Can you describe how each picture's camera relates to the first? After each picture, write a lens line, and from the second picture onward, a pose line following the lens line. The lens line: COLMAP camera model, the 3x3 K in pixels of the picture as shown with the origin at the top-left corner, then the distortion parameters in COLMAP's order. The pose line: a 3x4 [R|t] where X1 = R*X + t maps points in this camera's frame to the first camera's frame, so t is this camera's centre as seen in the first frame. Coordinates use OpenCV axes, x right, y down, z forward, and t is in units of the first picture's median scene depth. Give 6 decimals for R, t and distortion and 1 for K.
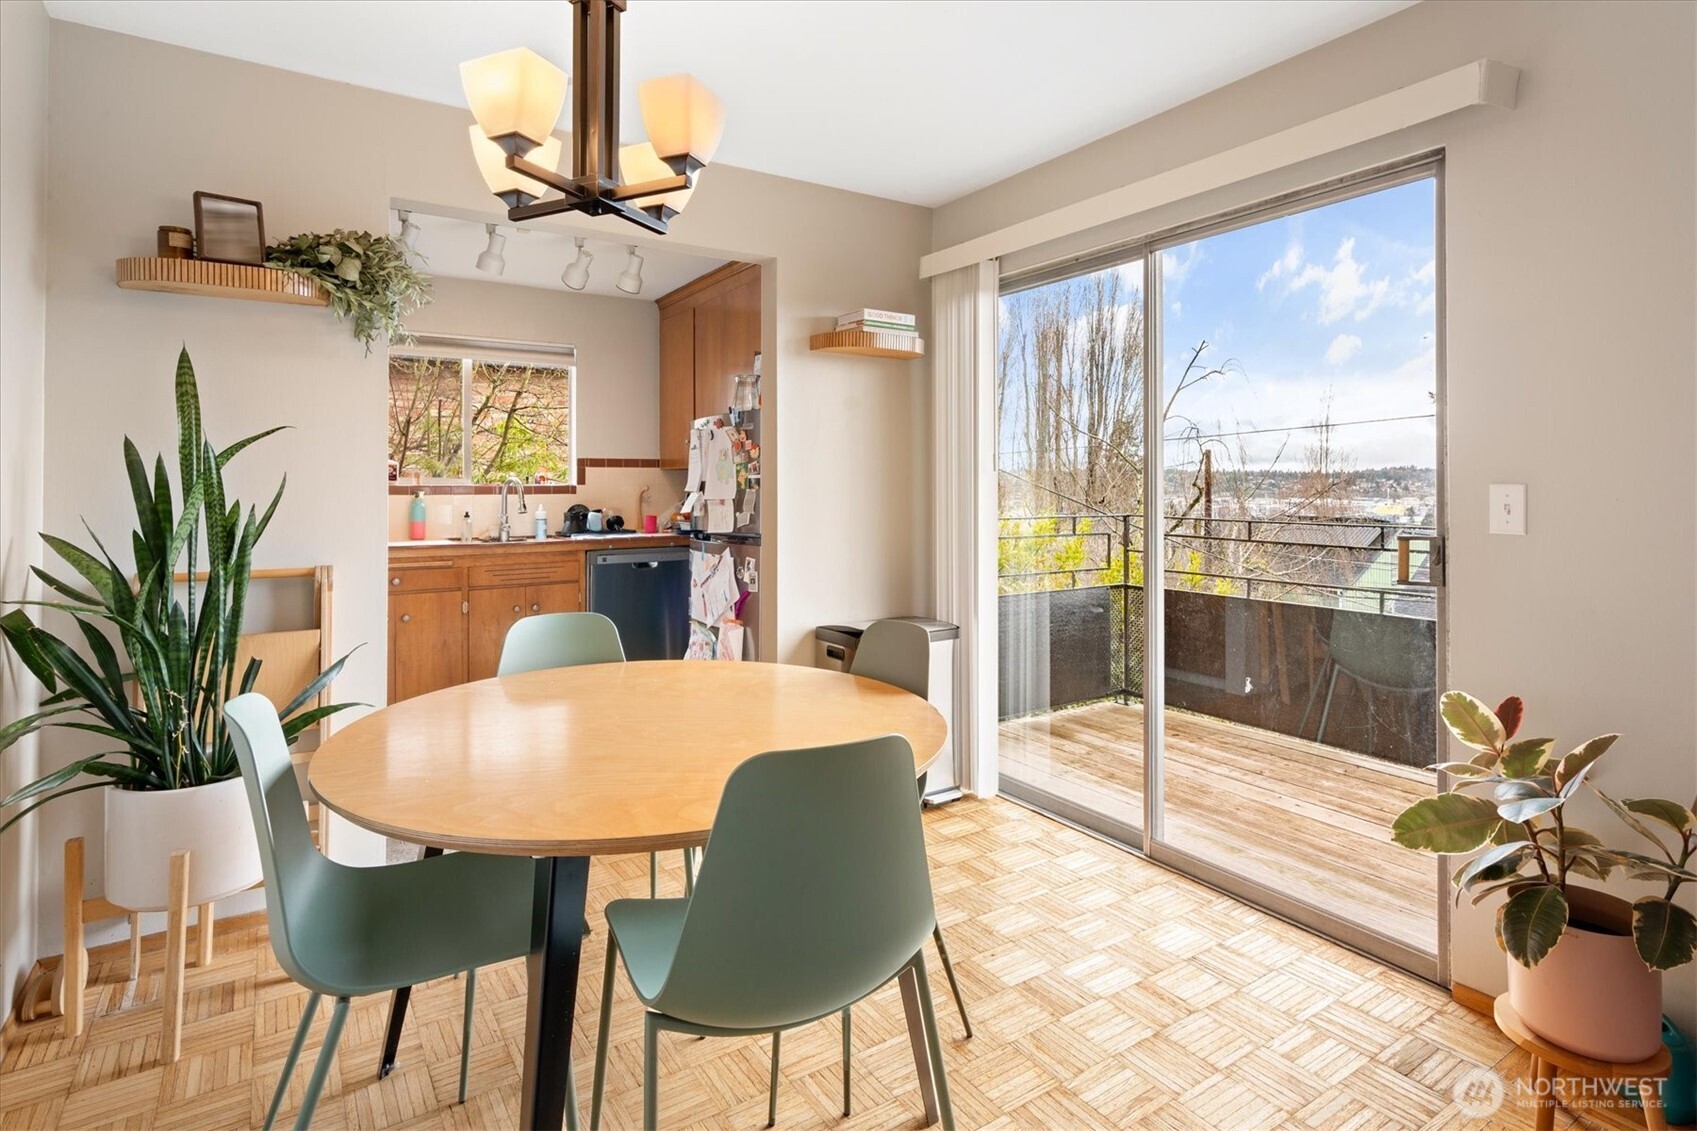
lens RADIAL K [[867.7, 0, 860.6], [0, 867.7, 473.3], [0, 0, 1]] dist [0.002537, -0.000772]
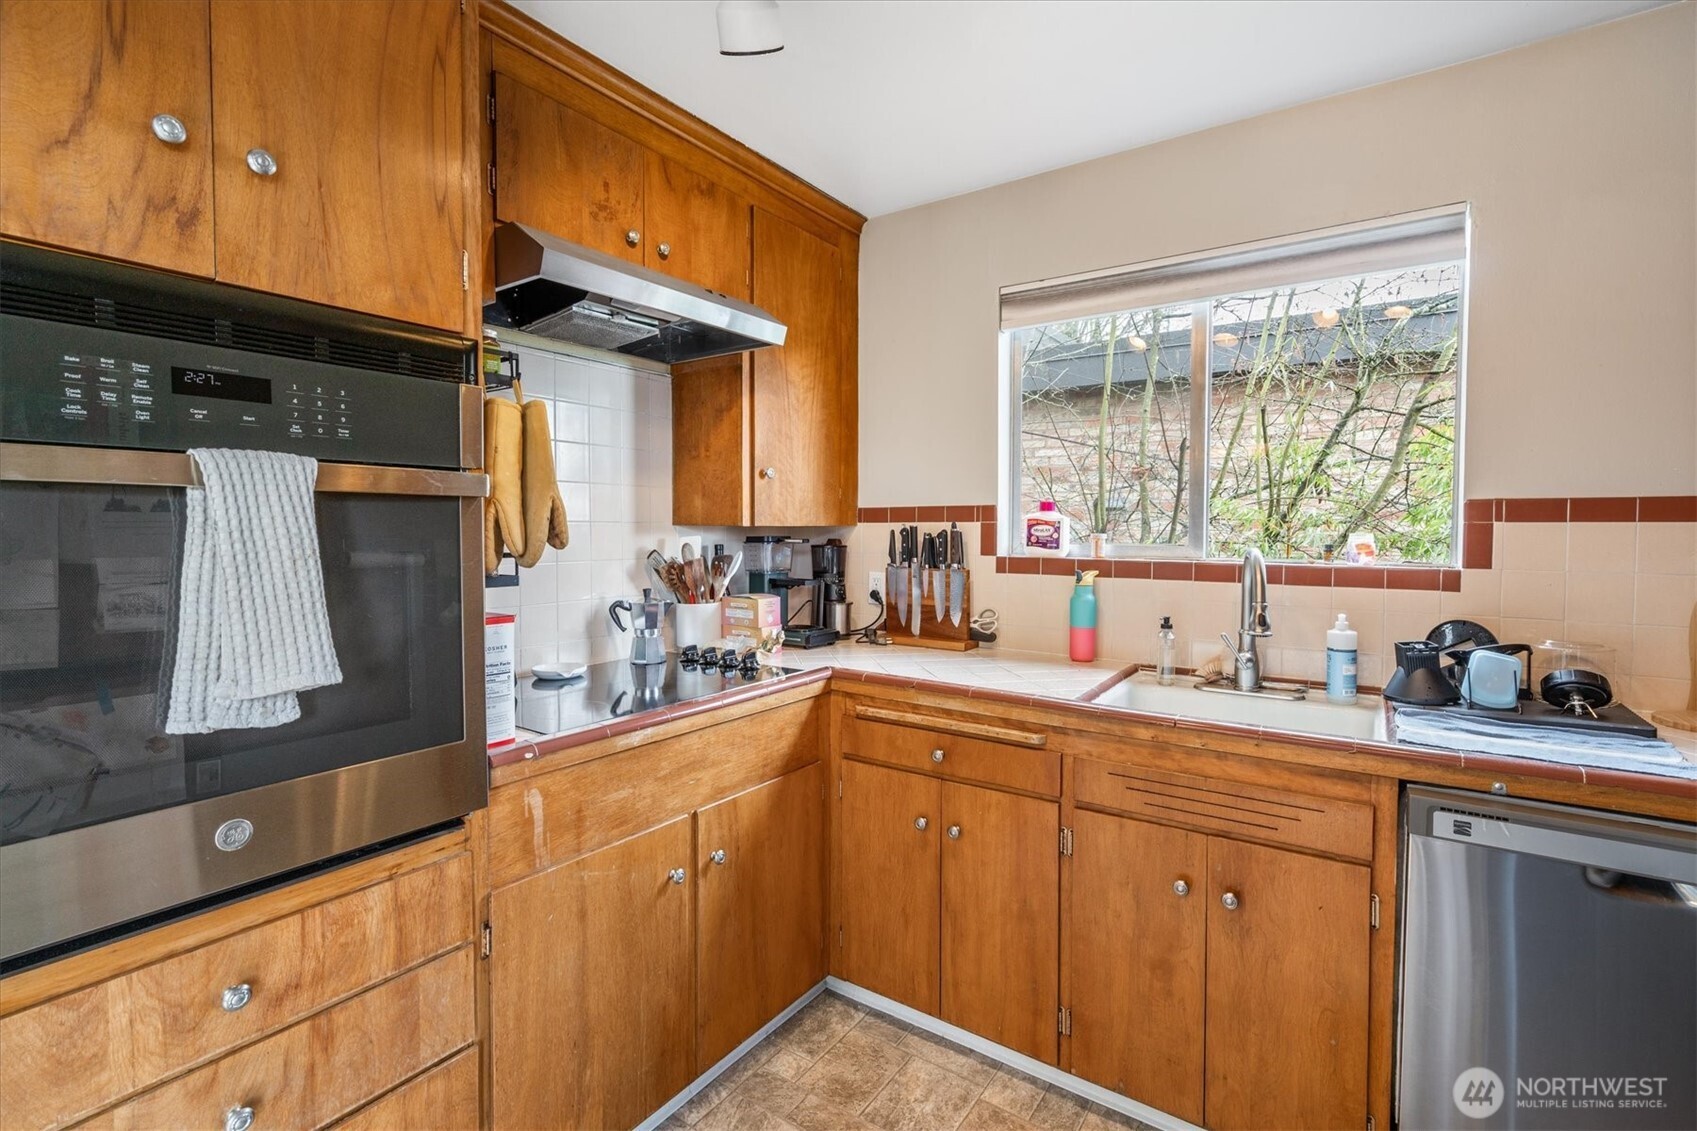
lens RADIAL K [[773.4, 0, 858.2], [0, 773.4, 552.2], [0, 0, 1]] dist [-0.014500, 0.000434]
pose [[0.370291, 0.038418, -0.928121, -0.133870], [0.005585, 0.999034, 0.043582, -0.012713], [0.928899, -0.021321, 0.369719, 0.764288]]
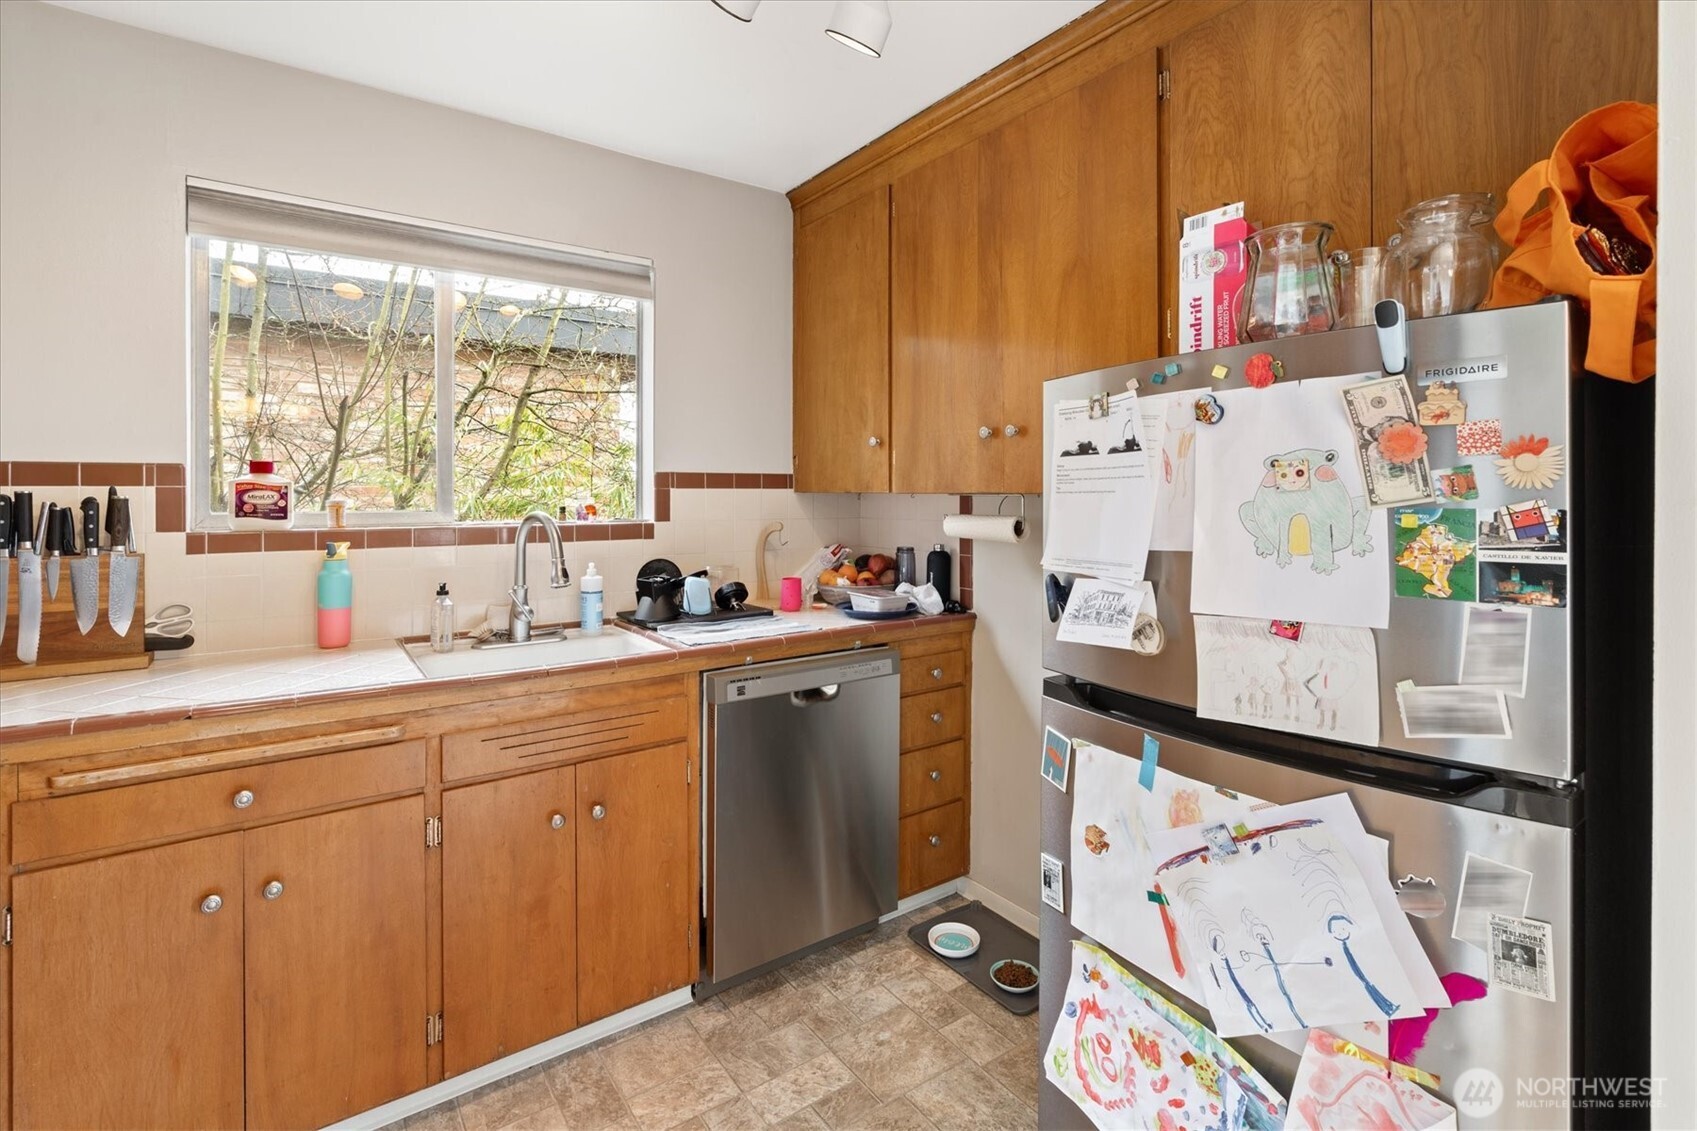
lens RADIAL K [[773.4, 0, 862.1], [0, 773.4, 497.2], [0, 0, 1]] dist [-0.014500, 0.000434]
pose [[0.998742, 0.006660, 0.049702, -0.273038], [-0.007524, 0.999824, 0.017208, -0.013673], [-0.049579, -0.017561, 0.998616, 0.632851]]
